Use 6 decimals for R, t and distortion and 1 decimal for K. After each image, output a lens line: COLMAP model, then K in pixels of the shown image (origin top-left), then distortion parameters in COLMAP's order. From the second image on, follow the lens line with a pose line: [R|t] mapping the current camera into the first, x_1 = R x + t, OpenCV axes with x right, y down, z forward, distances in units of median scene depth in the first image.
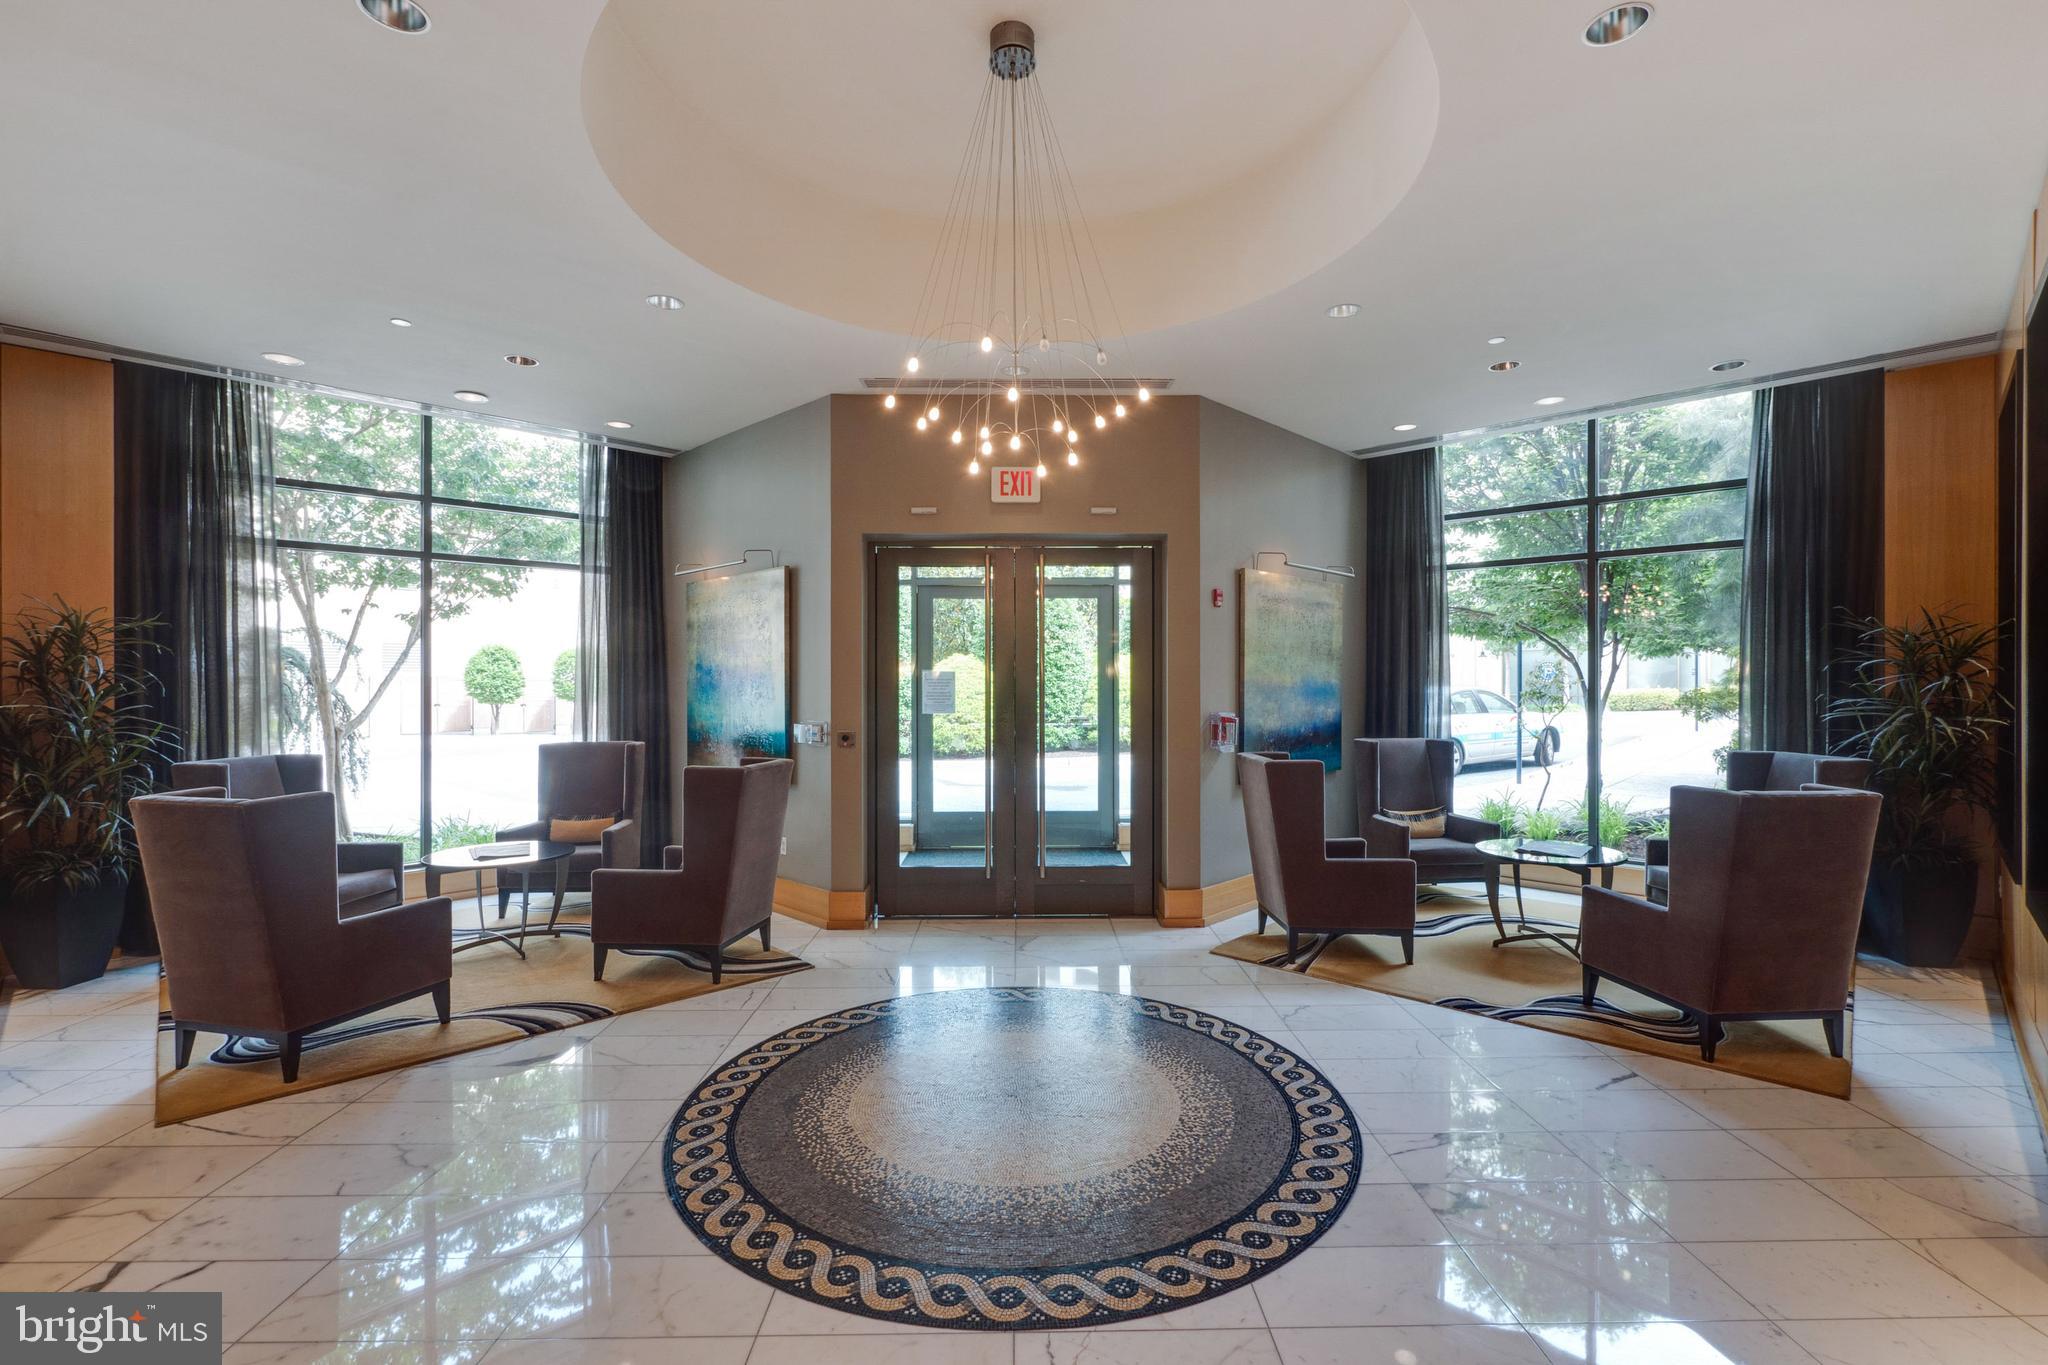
lens RADIAL K [[920.5, 0, 1024.0], [0, 920.5, 682.5], [0, 0, 1]] dist [0.001683, 0.000354]
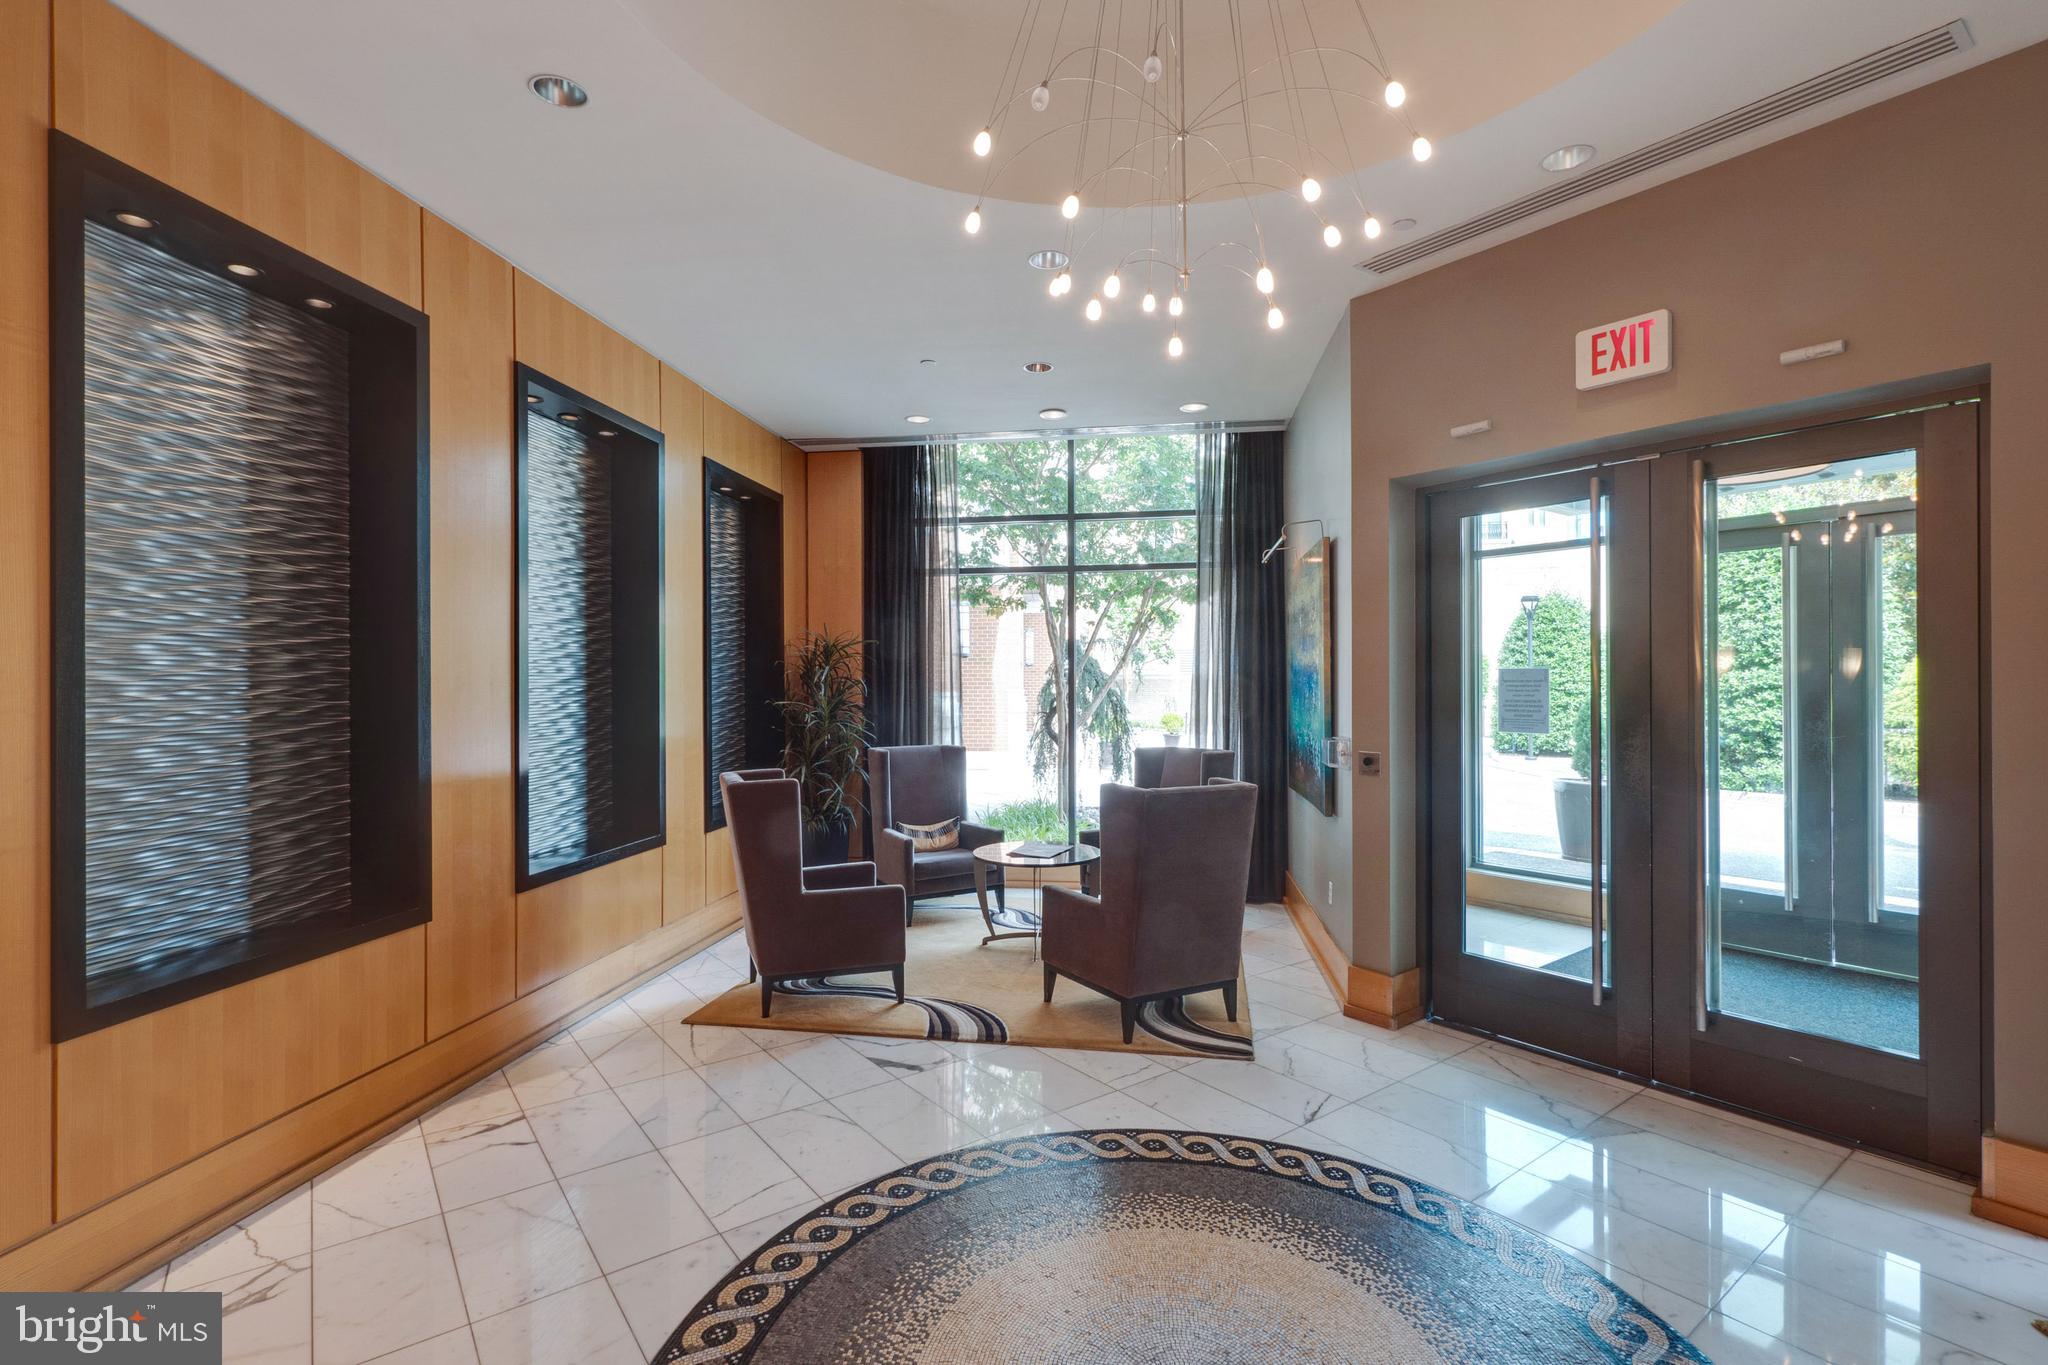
lens RADIAL K [[945.8, 0, 1024.0], [0, 945.8, 682.5], [0, 0, 1]] dist [-0.002524, -0.000530]
pose [[0.594665, -0.002412, -0.803970, 0.251845], [0.000787, 0.999997, -0.002419, -0.001148], [0.803973, 0.000806, 0.594665, 0.335881]]
